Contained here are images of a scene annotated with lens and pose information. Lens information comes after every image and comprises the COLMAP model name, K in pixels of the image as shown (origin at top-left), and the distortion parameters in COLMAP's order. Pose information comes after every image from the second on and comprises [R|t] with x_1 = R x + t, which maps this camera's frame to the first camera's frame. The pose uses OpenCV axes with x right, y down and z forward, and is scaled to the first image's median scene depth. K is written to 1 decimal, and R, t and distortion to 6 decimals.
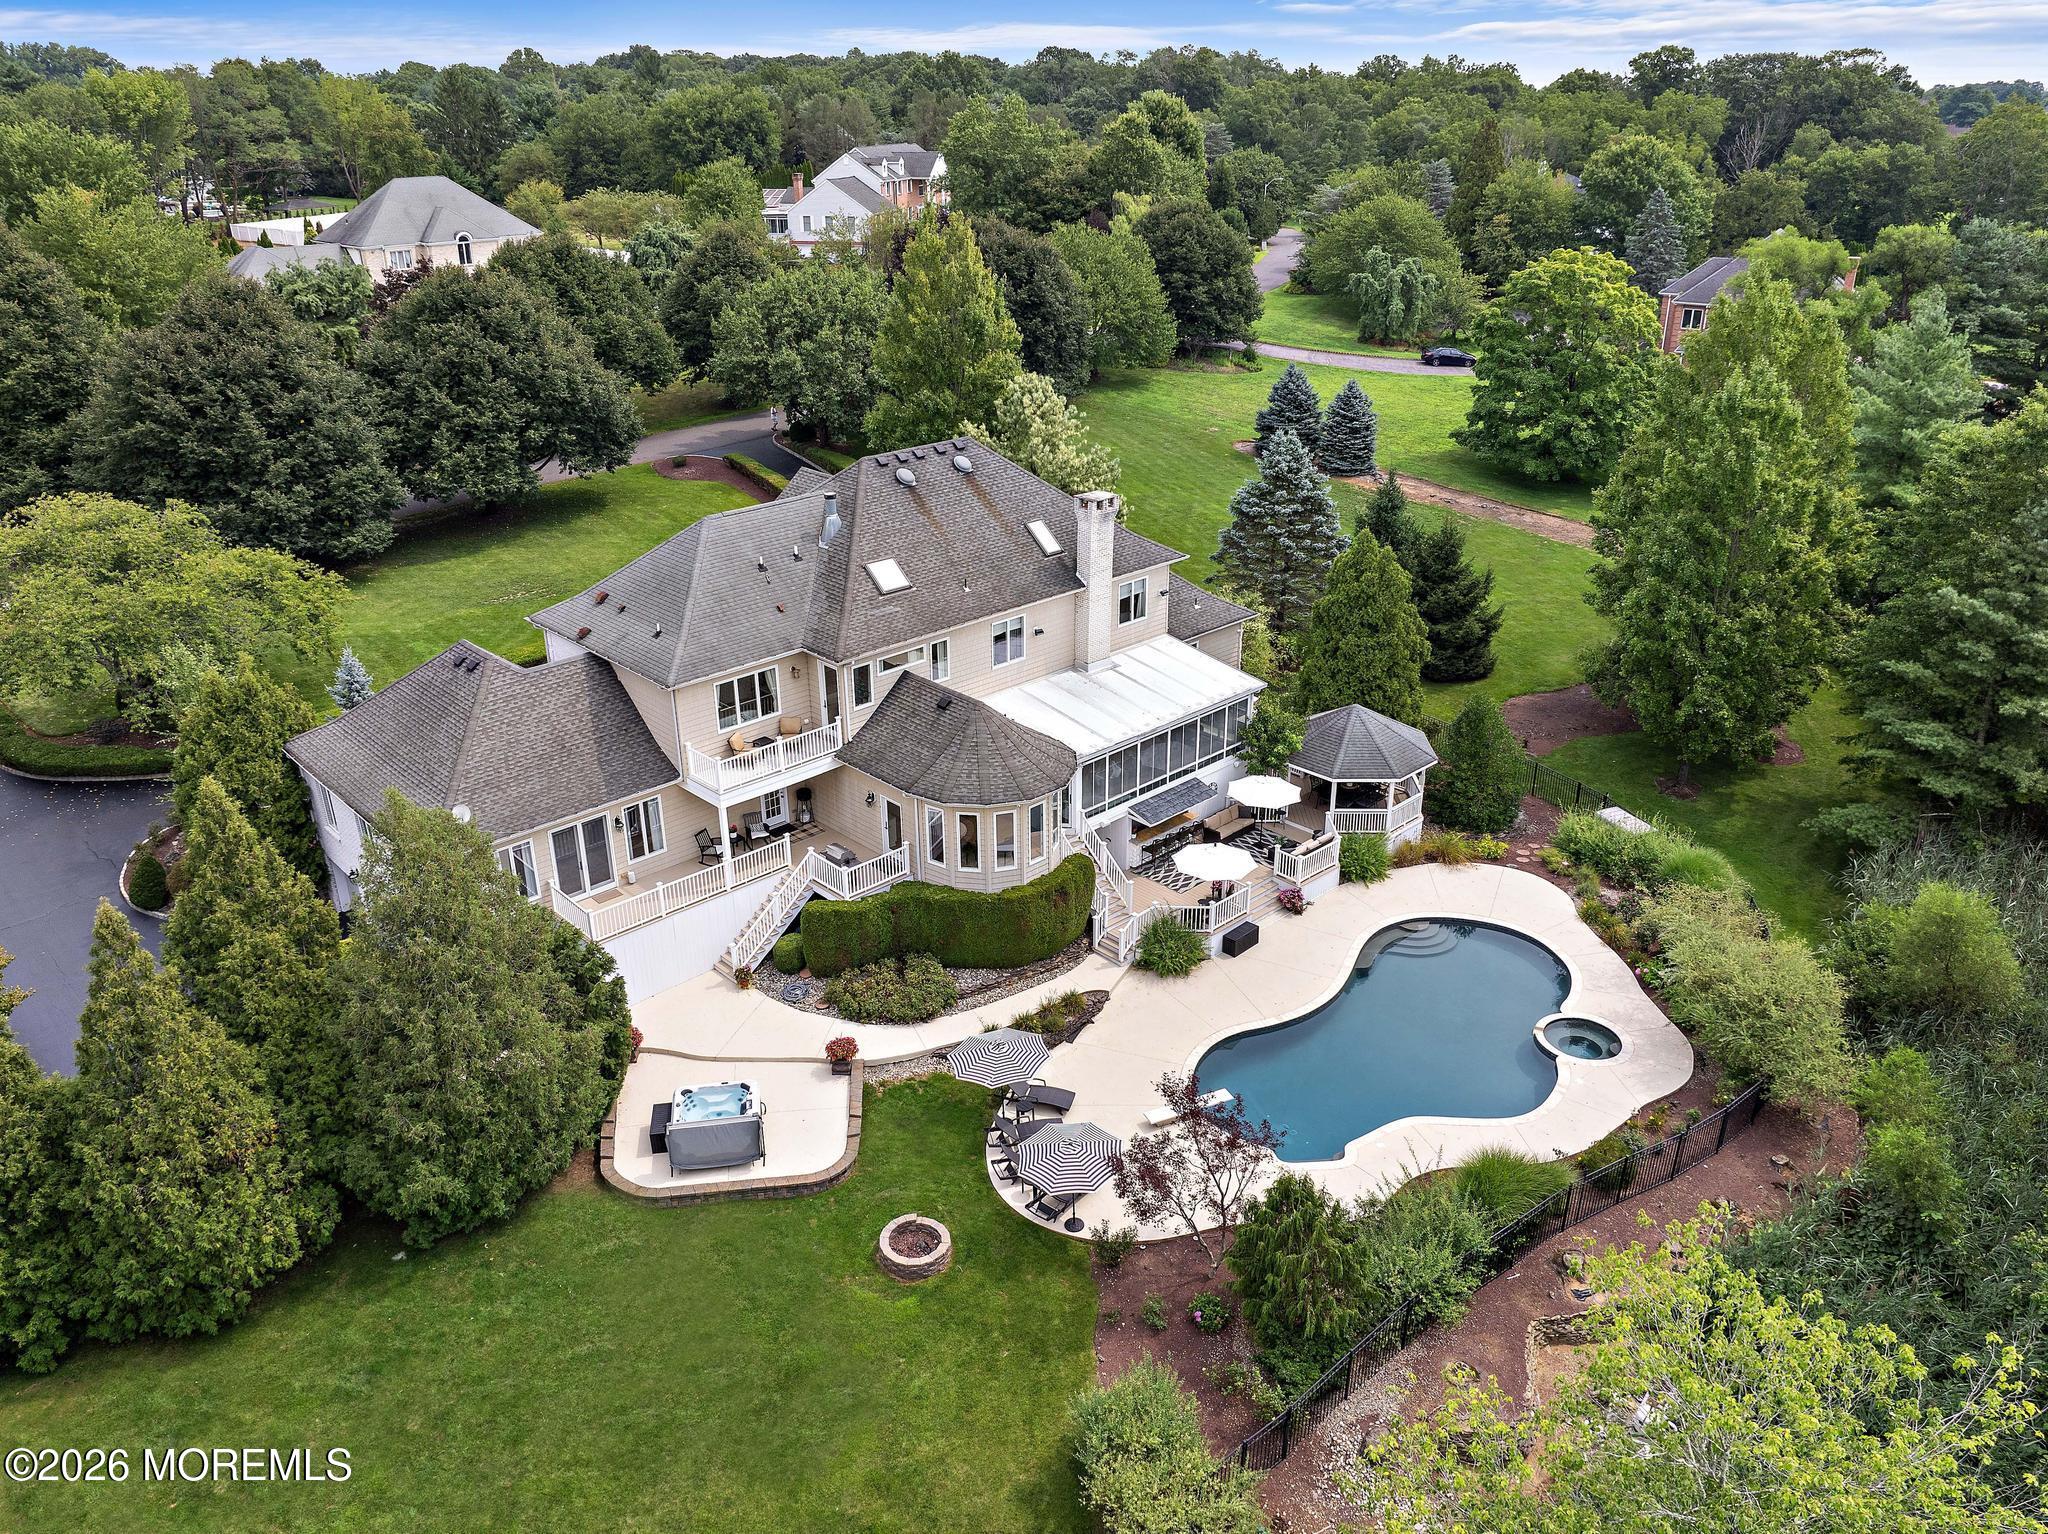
lens RADIAL K [[1409.3, 0, 1016.8], [0, 1409.3, 755.4], [0, 0, 1]] dist [-0.037012, -0.006308]
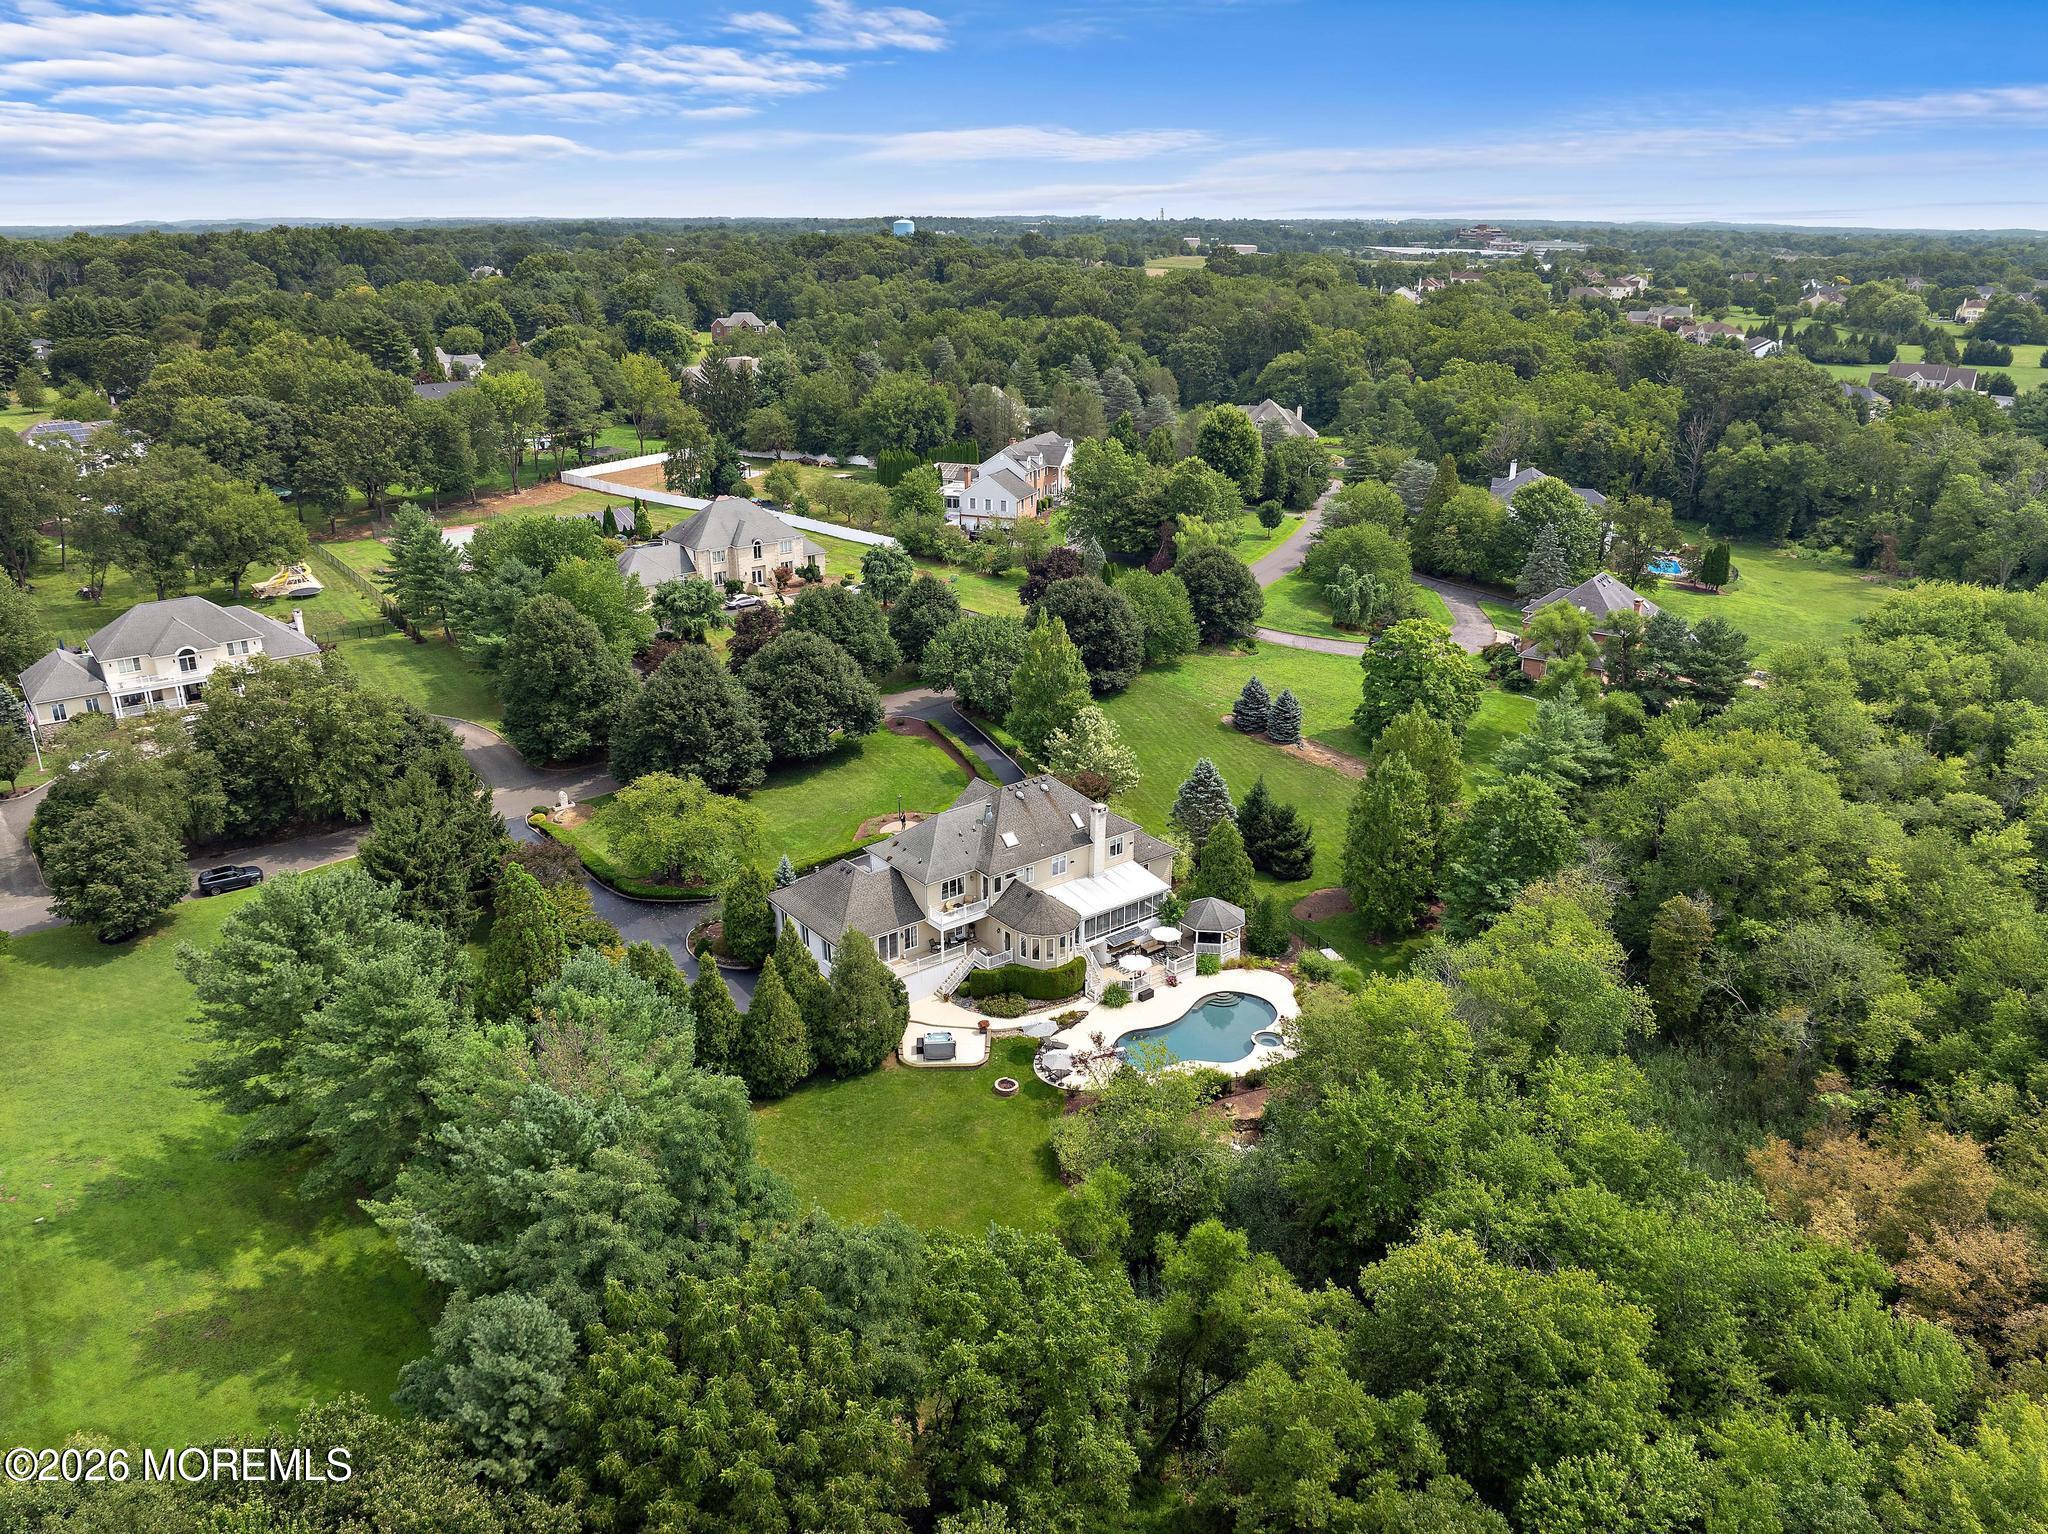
lens RADIAL K [[1409.3, 0, 1029.5], [0, 1409.3, 762.0], [0, 0, 1]] dist [-0.037012, -0.006308]
pose [[0.995542, 0.042357, -0.084268, 0.135334], [-0.047542, 0.997035, -0.060501, -0.107035], [0.081455, 0.064238, 0.994605, -1.367764]]
